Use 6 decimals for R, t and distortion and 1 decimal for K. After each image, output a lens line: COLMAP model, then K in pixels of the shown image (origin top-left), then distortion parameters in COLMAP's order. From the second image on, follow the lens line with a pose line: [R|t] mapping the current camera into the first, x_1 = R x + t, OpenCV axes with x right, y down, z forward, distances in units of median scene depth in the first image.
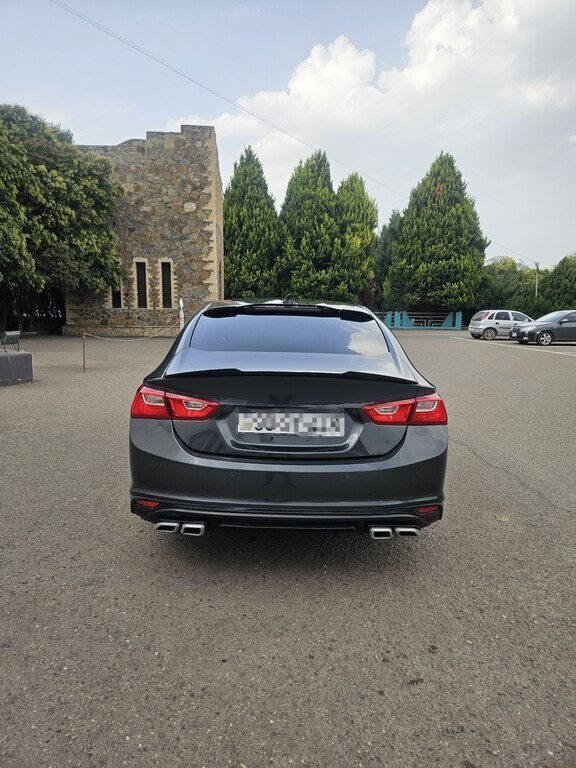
lens RADIAL K [[514.5, 0, 279.6], [0, 514.5, 374.5], [0, 0, 1]] dist [0.058823, -0.046505]
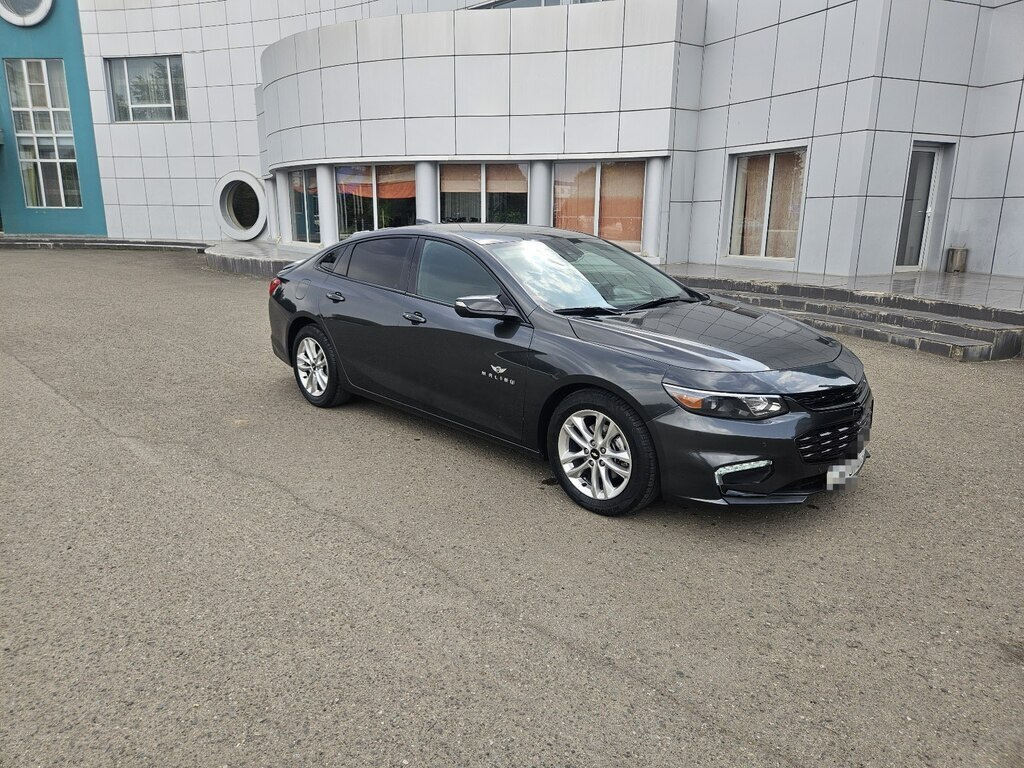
lens RADIAL K [[685.9, 0, 511.2], [0, 685.9, 382.6], [0, 0, 1]] dist [0.058823, -0.046505]
pose [[-0.713002, 0.141828, -0.686668, 0.174173], [-0.111731, 0.943833, 0.310959, -0.055774], [0.692203, 0.298436, -0.657108, 0.401704]]
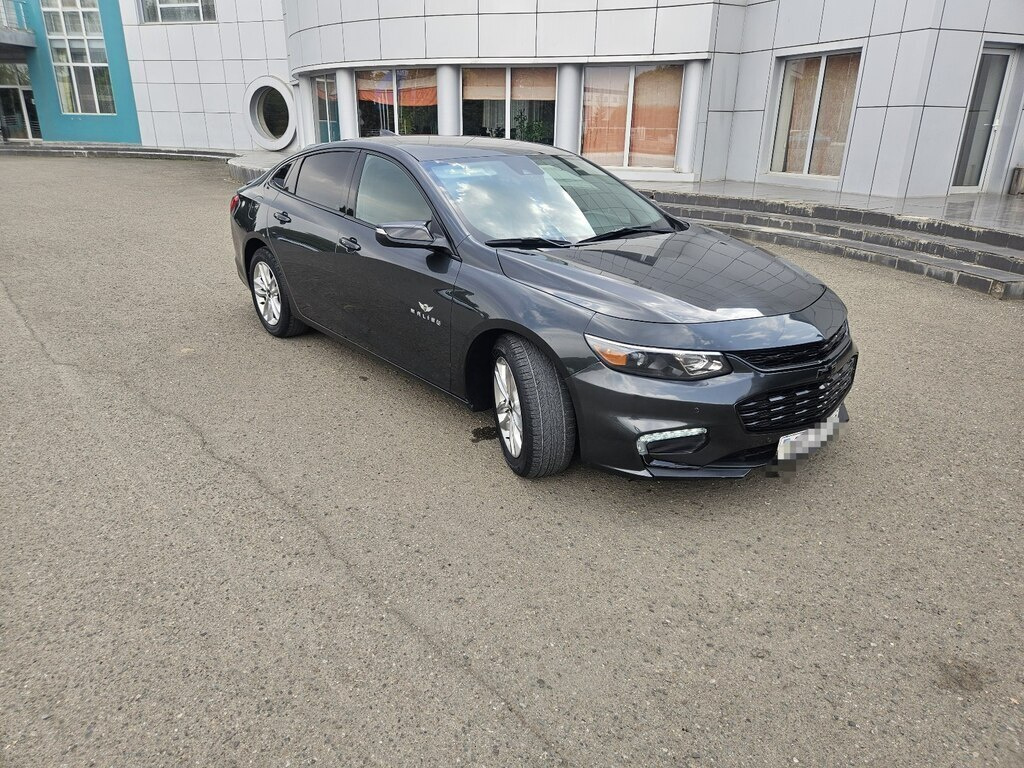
lens RADIAL K [[685.9, 0, 513.9], [0, 685.9, 375.9], [0, 0, 1]] dist [0.058823, -0.046505]
pose [[-0.760679, 0.194371, -0.619345, 0.137431], [-0.112164, 0.900409, 0.420338, -0.058145], [0.639365, 0.389210, -0.663120, 0.405987]]
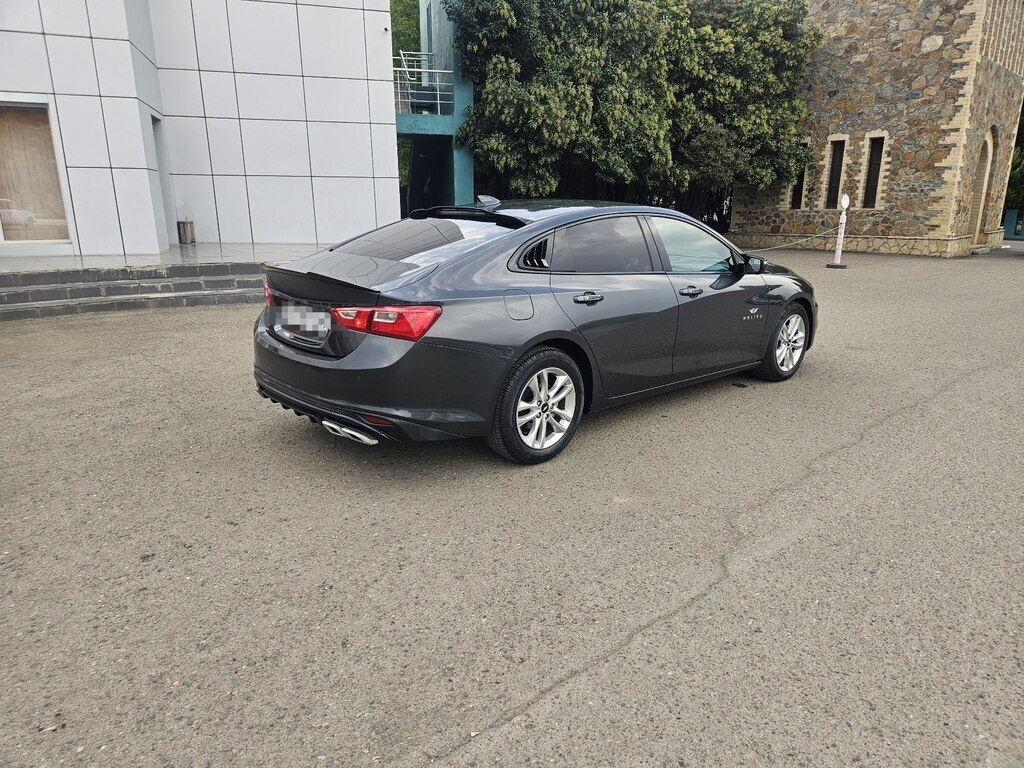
lens RADIAL K [[685.9, 0, 517.5], [0, 685.9, 386.2], [0, 0, 1]] dist [0.058823, -0.046505]
pose [[0.669731, 0.180707, -0.720281, 0.173392], [-0.091169, 0.982611, 0.161751, -0.005143], [0.736986, -0.042663, 0.674560, 0.038792]]
